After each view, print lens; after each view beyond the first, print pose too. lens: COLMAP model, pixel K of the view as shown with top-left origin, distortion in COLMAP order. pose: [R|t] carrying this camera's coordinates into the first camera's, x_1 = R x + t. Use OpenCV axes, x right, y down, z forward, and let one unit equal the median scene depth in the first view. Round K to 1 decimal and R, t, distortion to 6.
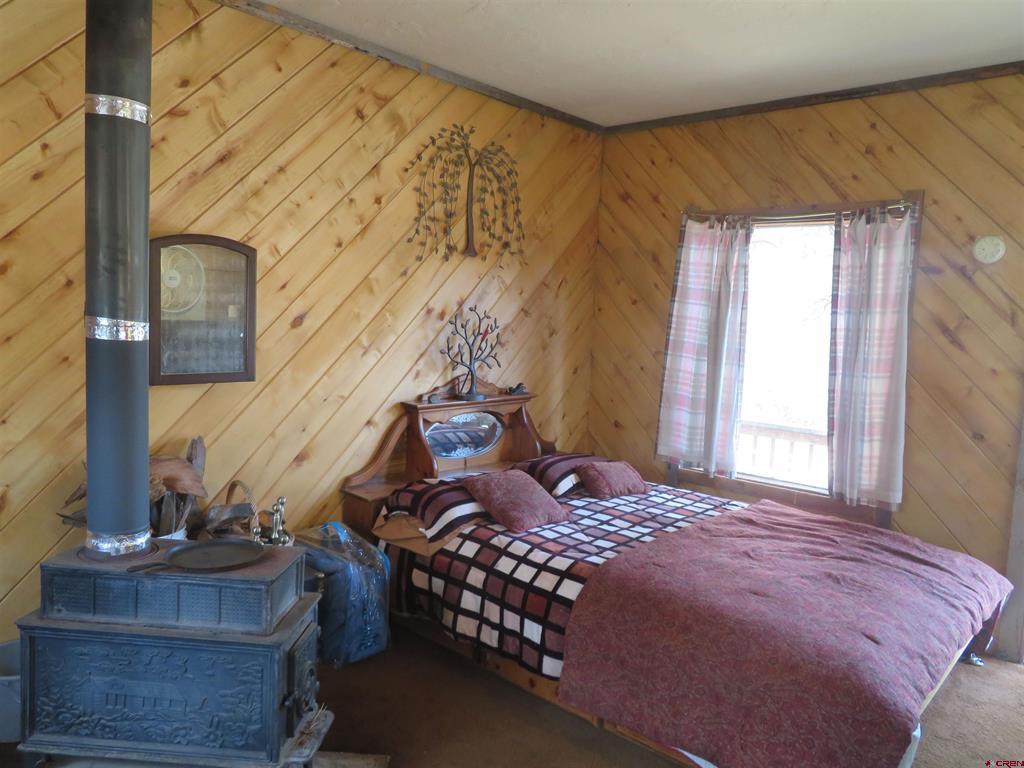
lens RADIAL K [[732.1, 0, 513.4], [0, 732.1, 383.7], [0, 0, 1]] dist [-0.008203, 0.001268]
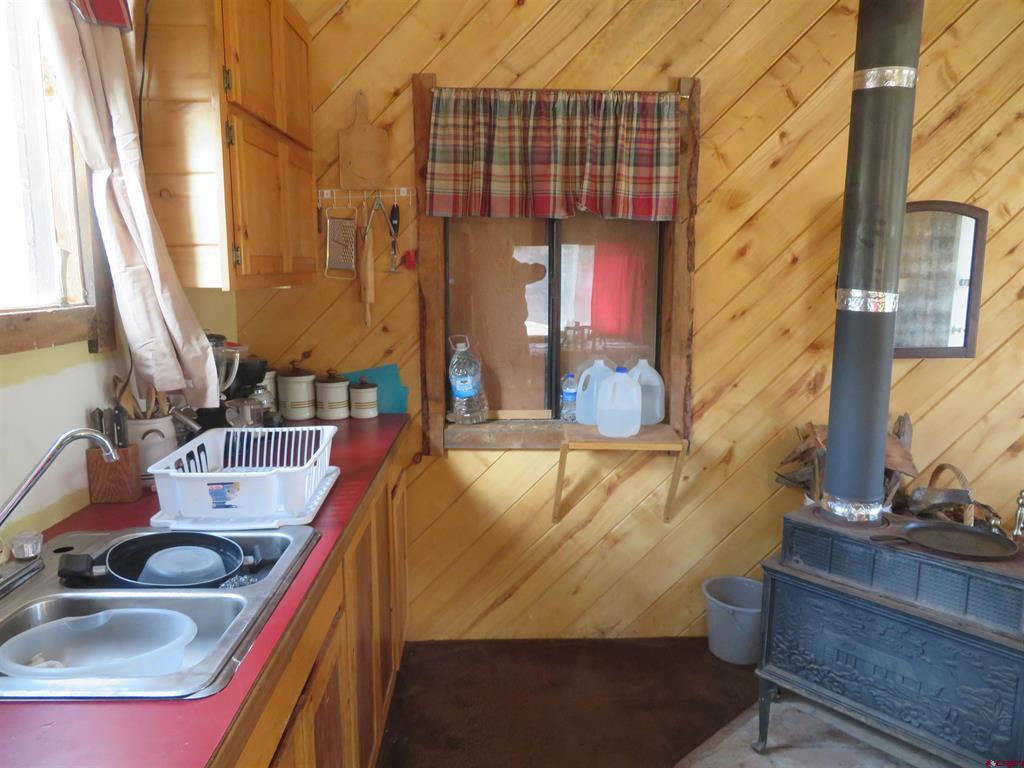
lens RADIAL K [[732.1, 0, 512.2], [0, 732.1, 384.5], [0, 0, 1]] dist [-0.008203, 0.001268]
pose [[0.693523, 0.059899, -0.717940, -0.119048], [-0.036833, 0.998182, 0.047700, 0.008892], [0.719492, -0.006637, 0.694469, -0.049251]]
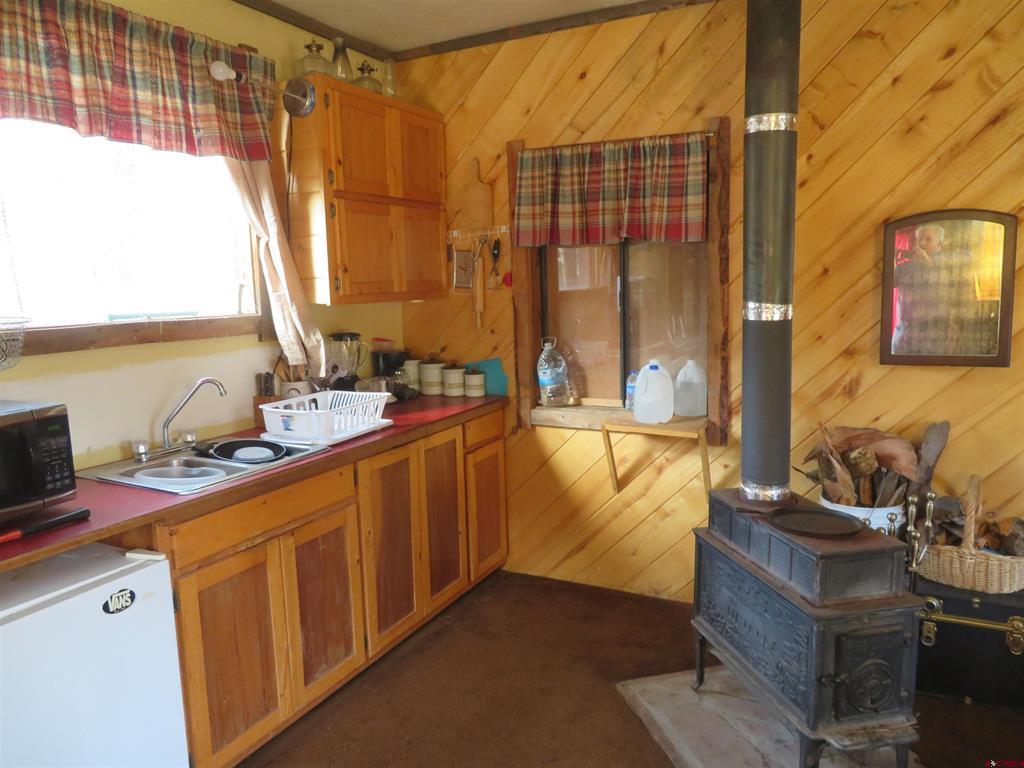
lens RADIAL K [[732.1, 0, 511.4], [0, 732.1, 382.9], [0, 0, 1]] dist [-0.008203, 0.001268]
pose [[0.259934, 0.076360, -0.962603, 0.401896], [-0.058617, 0.996278, 0.063203, -0.006790], [0.963846, 0.039996, 0.263442, 0.236805]]
